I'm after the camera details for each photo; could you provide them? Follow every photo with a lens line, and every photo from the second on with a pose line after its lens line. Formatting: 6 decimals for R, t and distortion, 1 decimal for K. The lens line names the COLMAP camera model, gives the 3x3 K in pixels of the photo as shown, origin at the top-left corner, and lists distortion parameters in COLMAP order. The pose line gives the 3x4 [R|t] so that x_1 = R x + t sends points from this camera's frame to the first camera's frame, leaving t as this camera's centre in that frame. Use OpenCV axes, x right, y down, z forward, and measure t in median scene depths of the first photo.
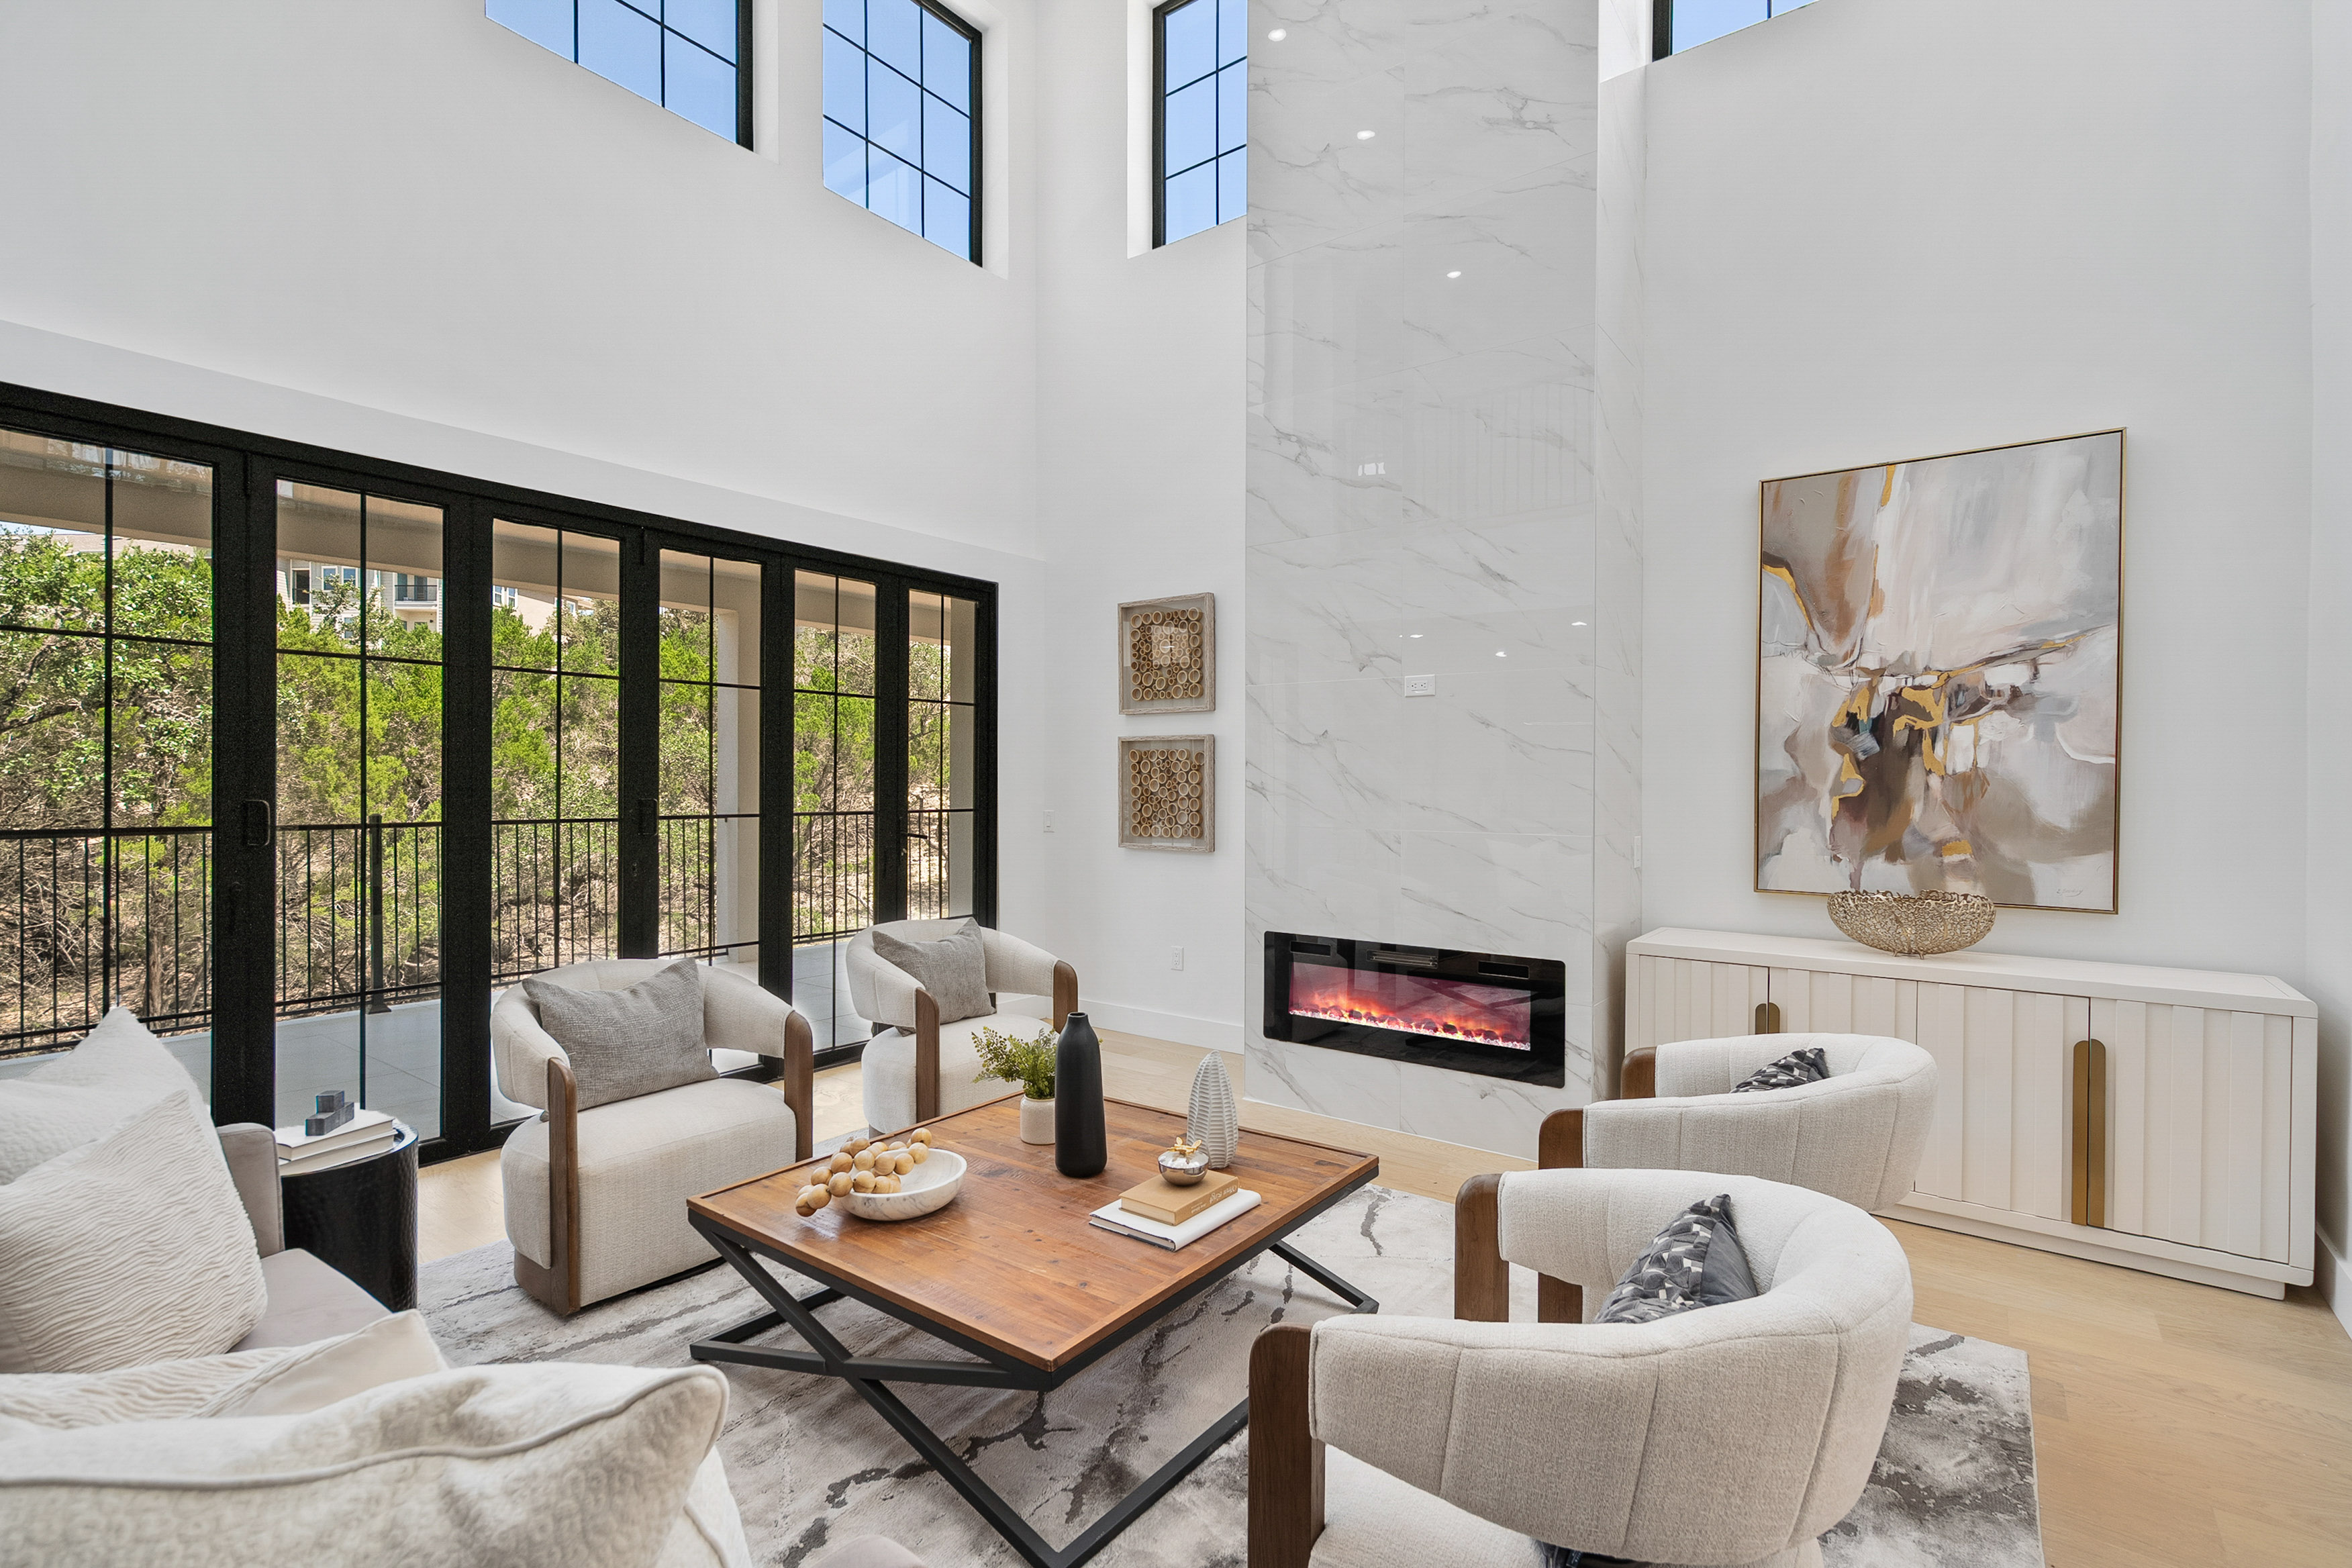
lens RADIAL K [[1097.0, 0, 1178.0], [0, 1097.0, 790.3], [0, 0, 1]] dist [0.000345, -0.003648]
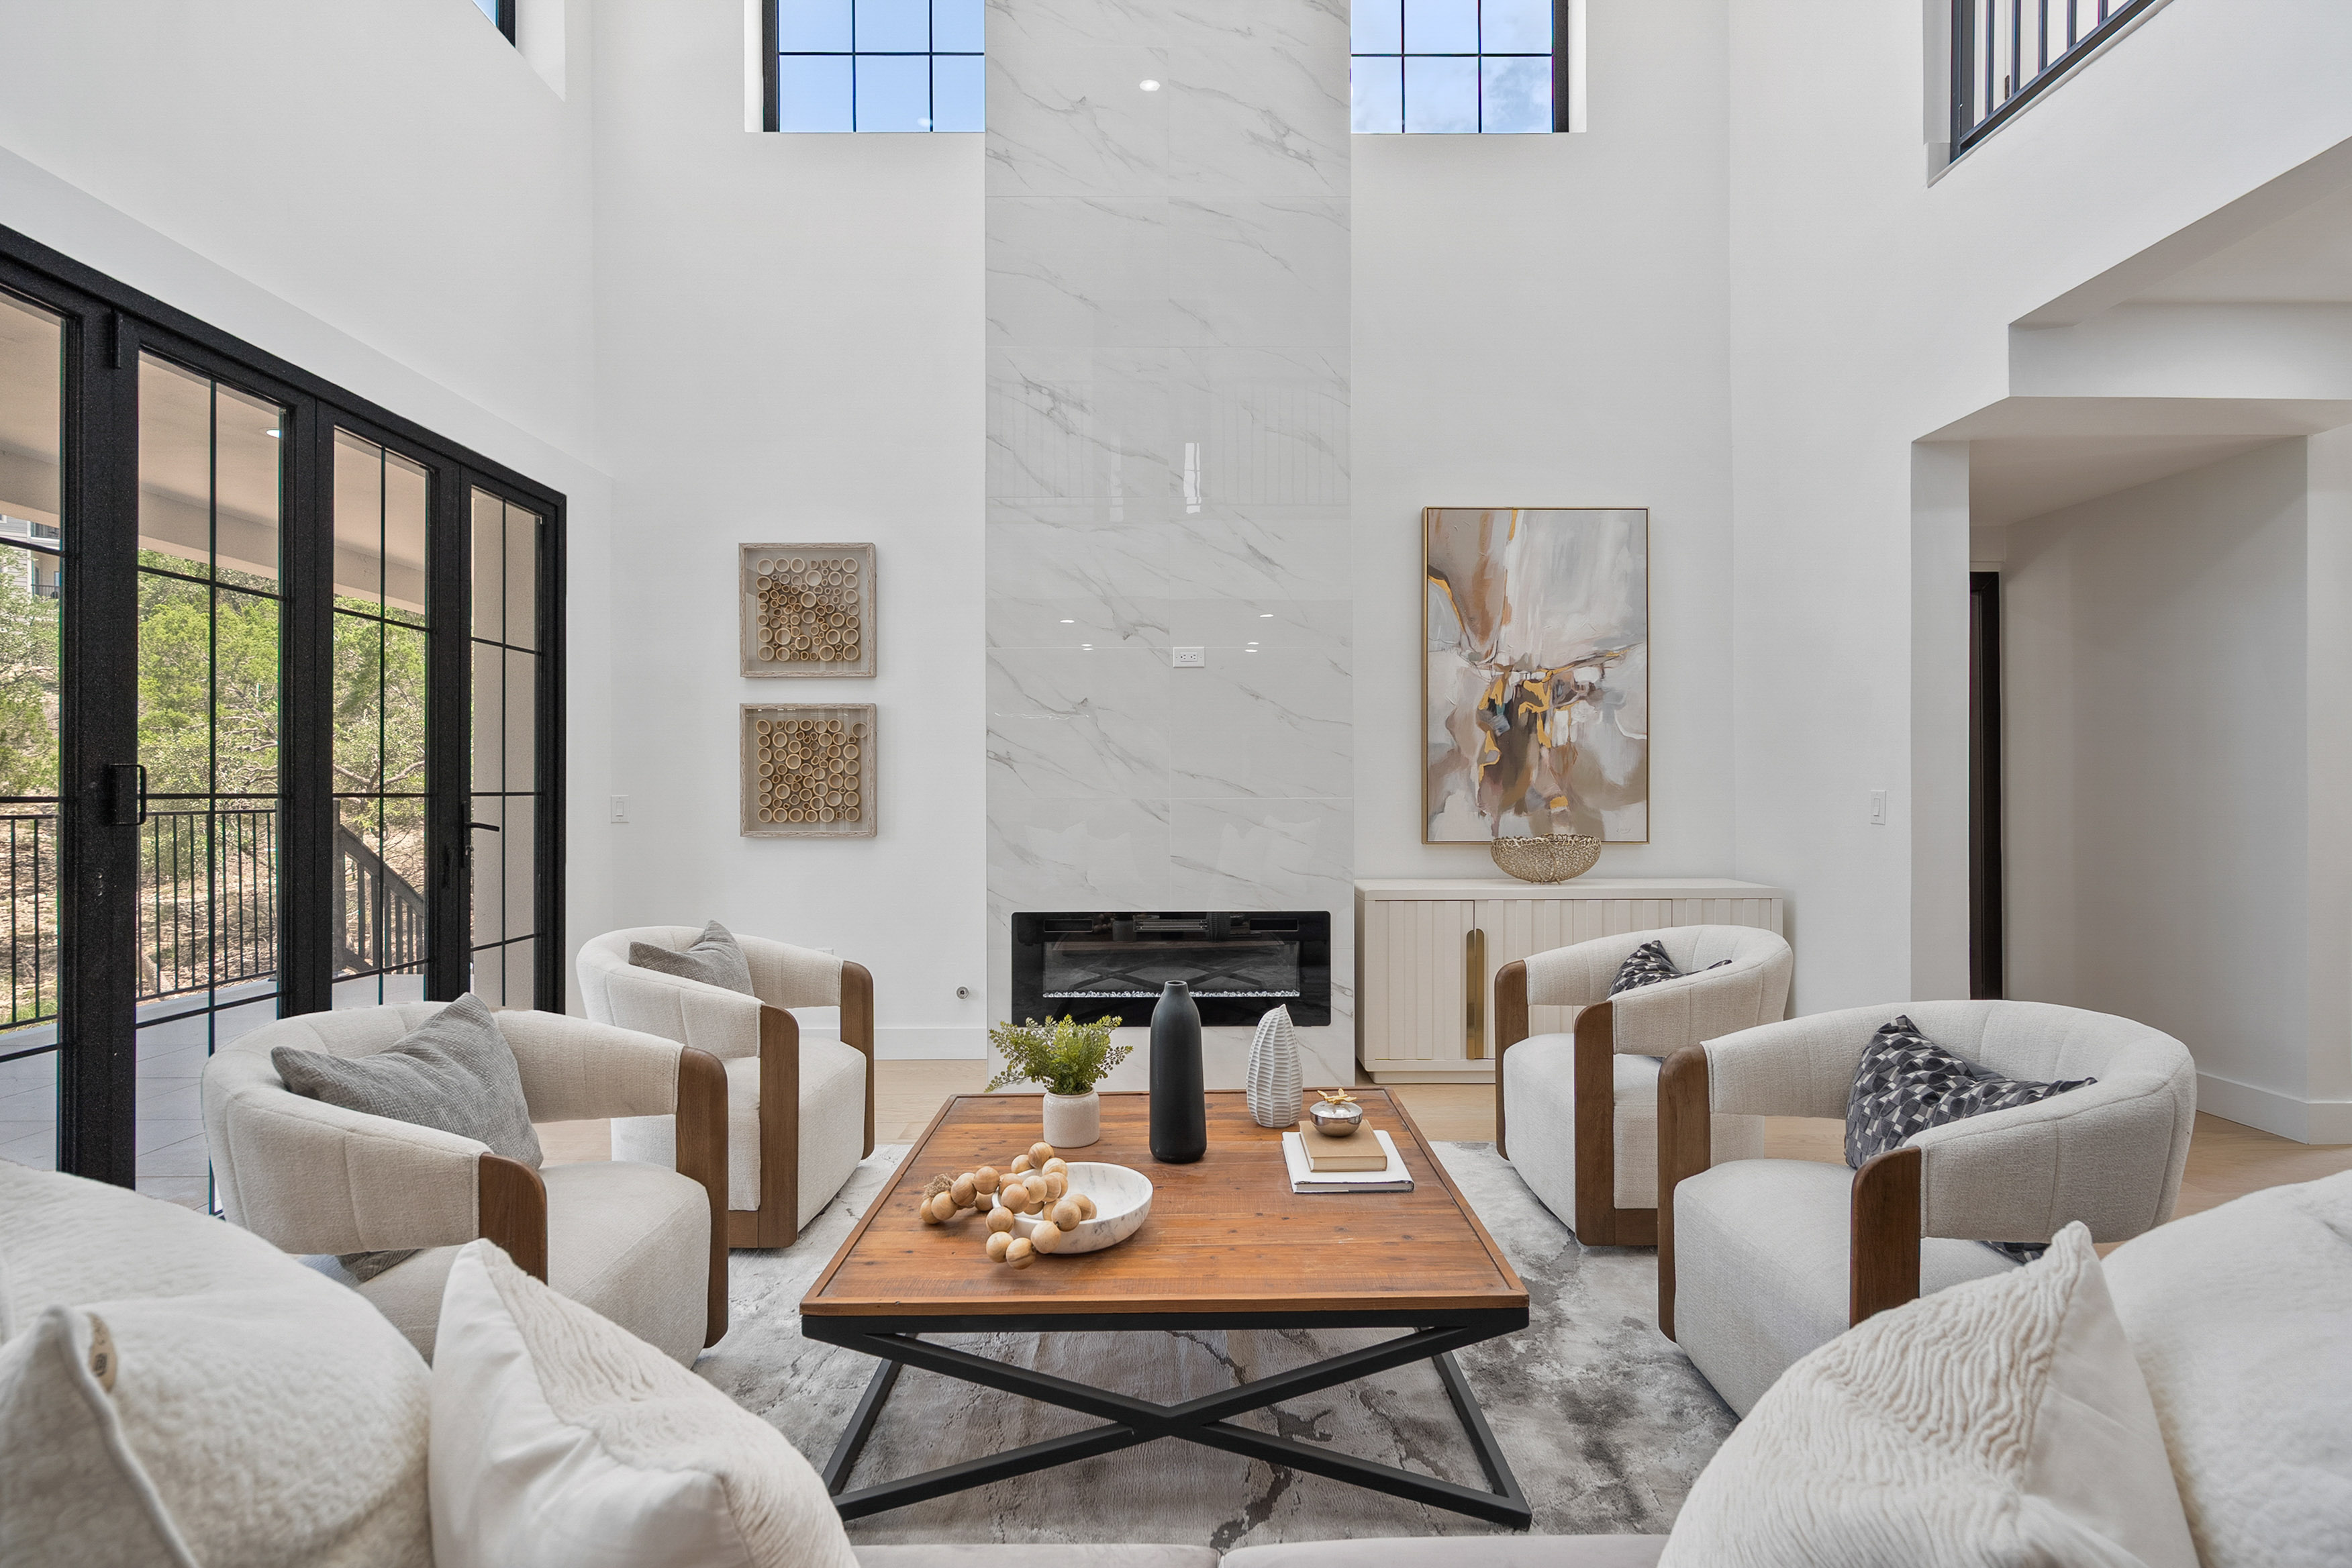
lens RADIAL K [[1097.0, 0, 1177.7], [0, 1097.0, 795.4], [0, 0, 1]] dist [0.000345, -0.003648]
pose [[0.791707, -0.008462, 0.610842, -0.454241], [0.011704, 0.999931, -0.001317, 0.038929], [-0.610788, 0.008192, 0.791752, 0.207878]]
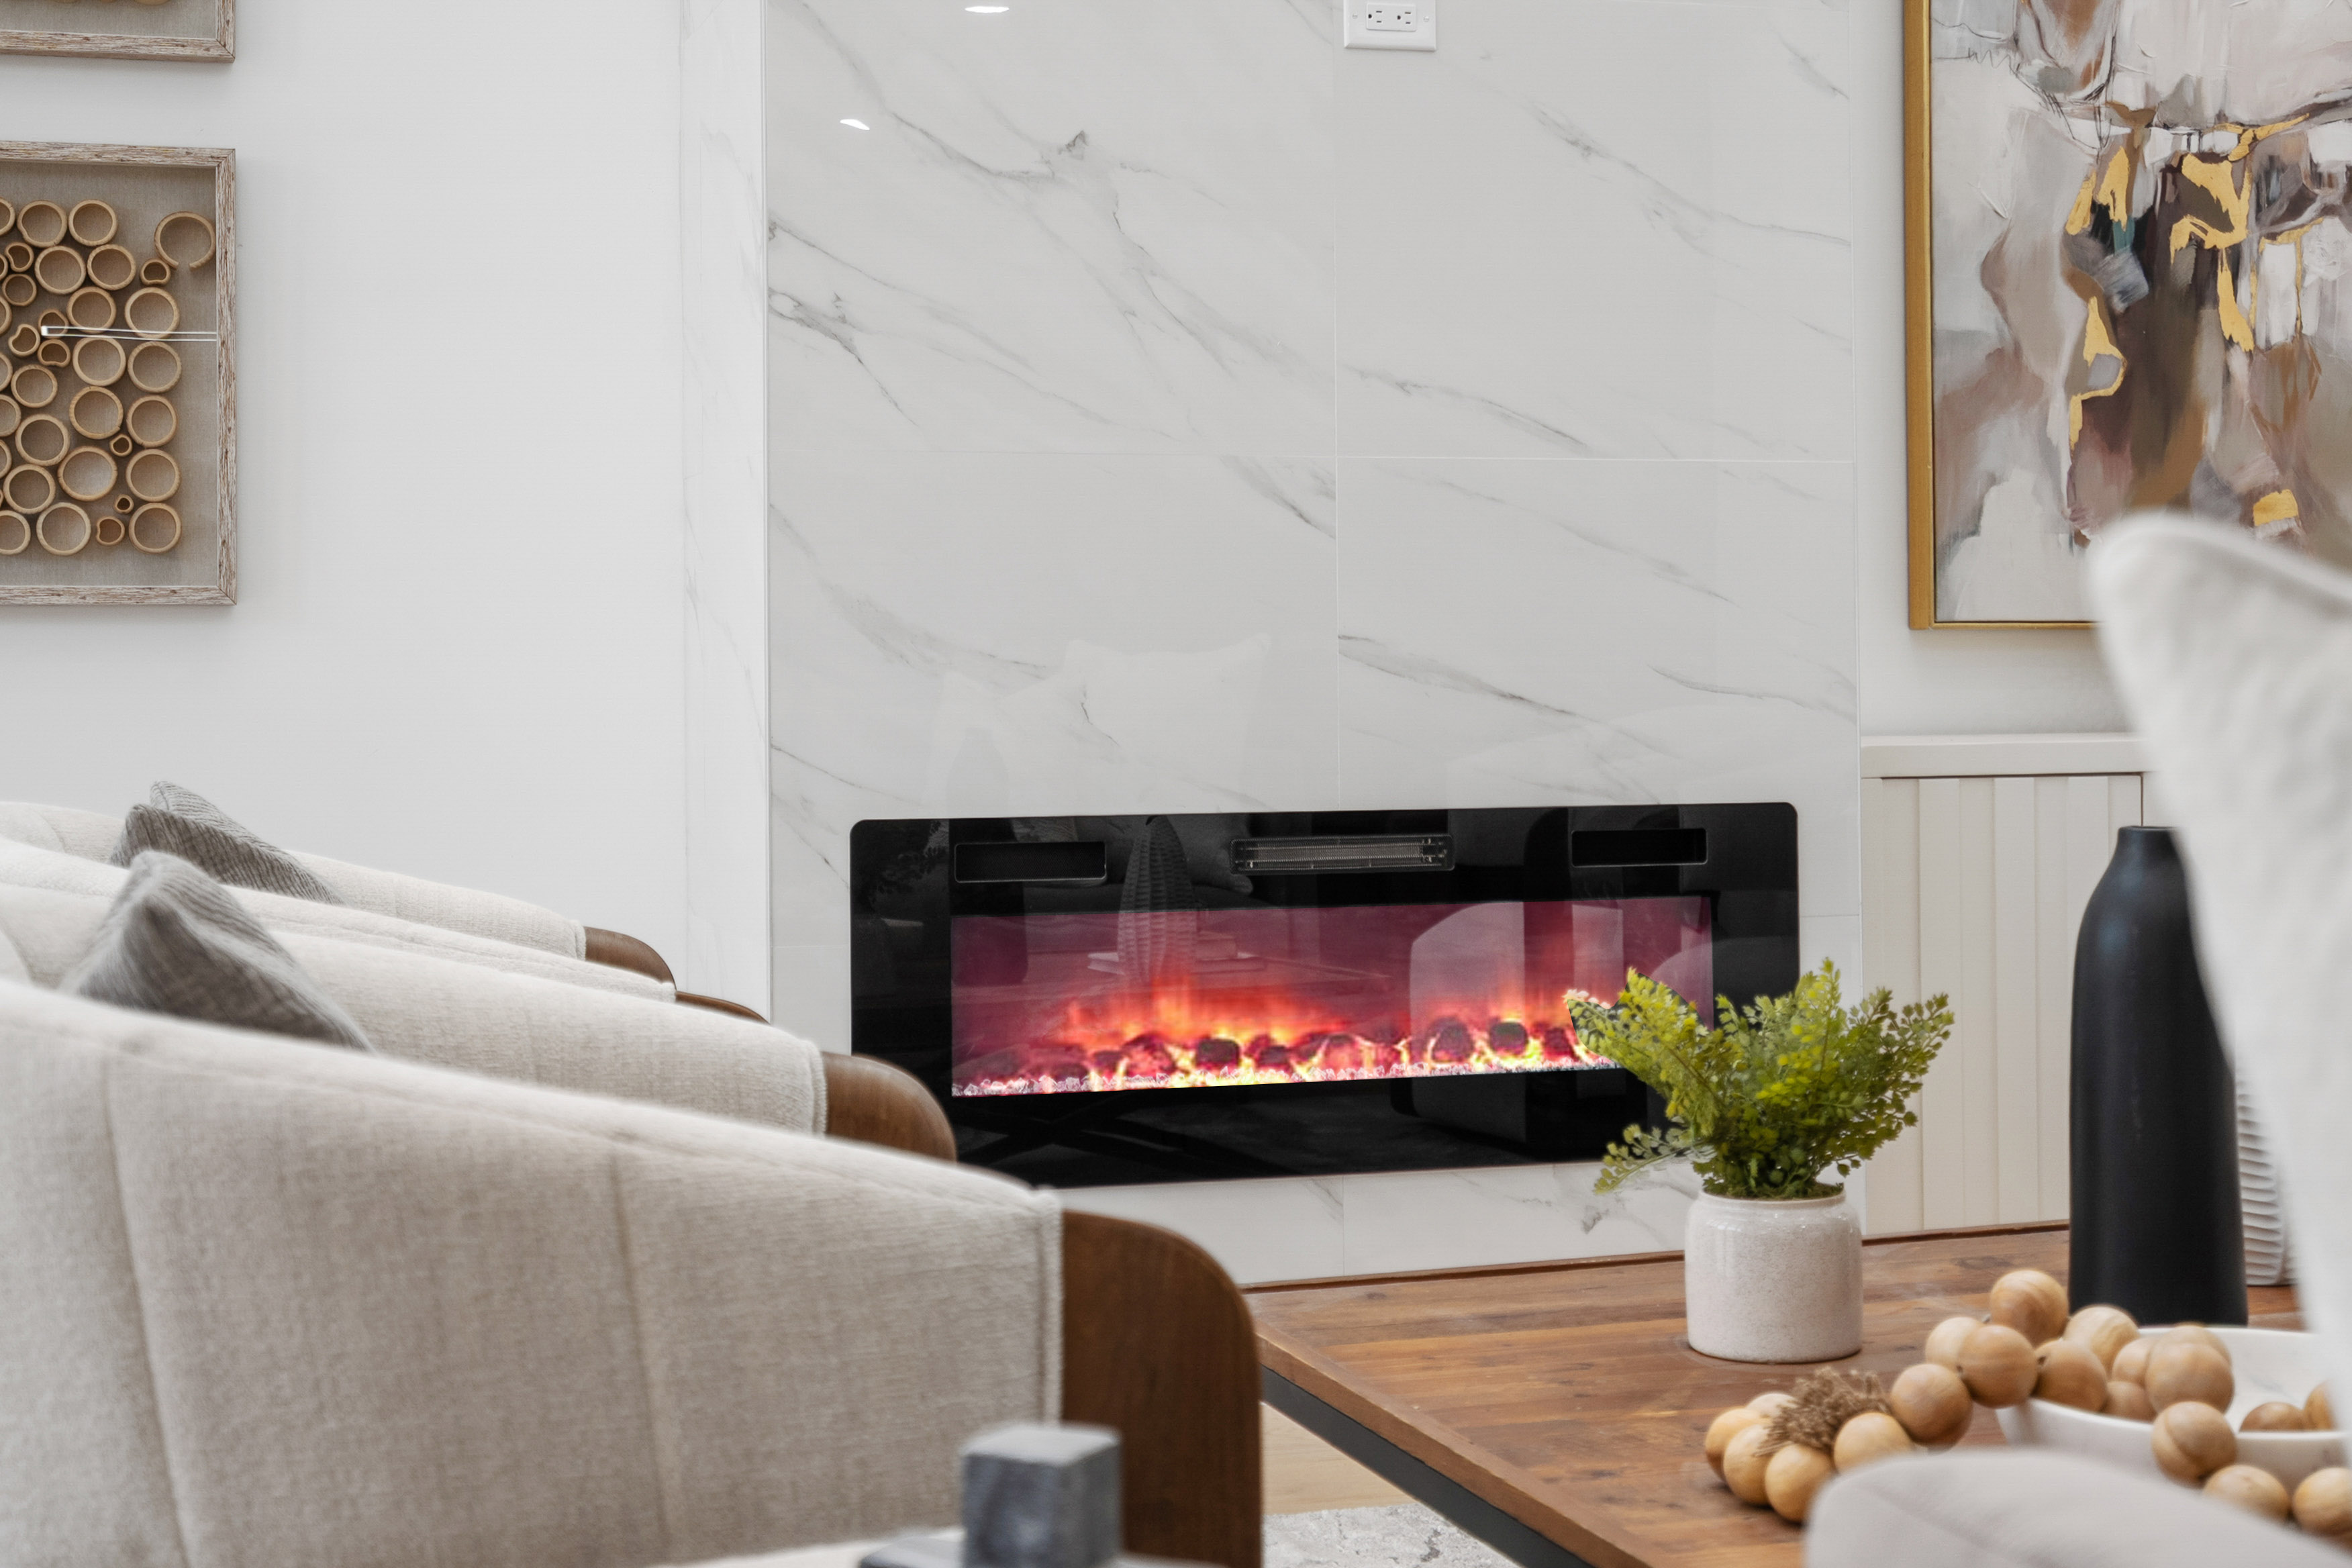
lens RADIAL K [[3570.4, 0, 1193.1], [0, 3570.4, 622.1], [0, 0, 1]] dist [0.023600, 0.000000]
pose [[0.582607, 0.006034, 0.812732, -0.747533], [0.019868, 0.999568, -0.021664, 0.118474], [-0.812511, 0.028769, 0.582235, 0.462446]]
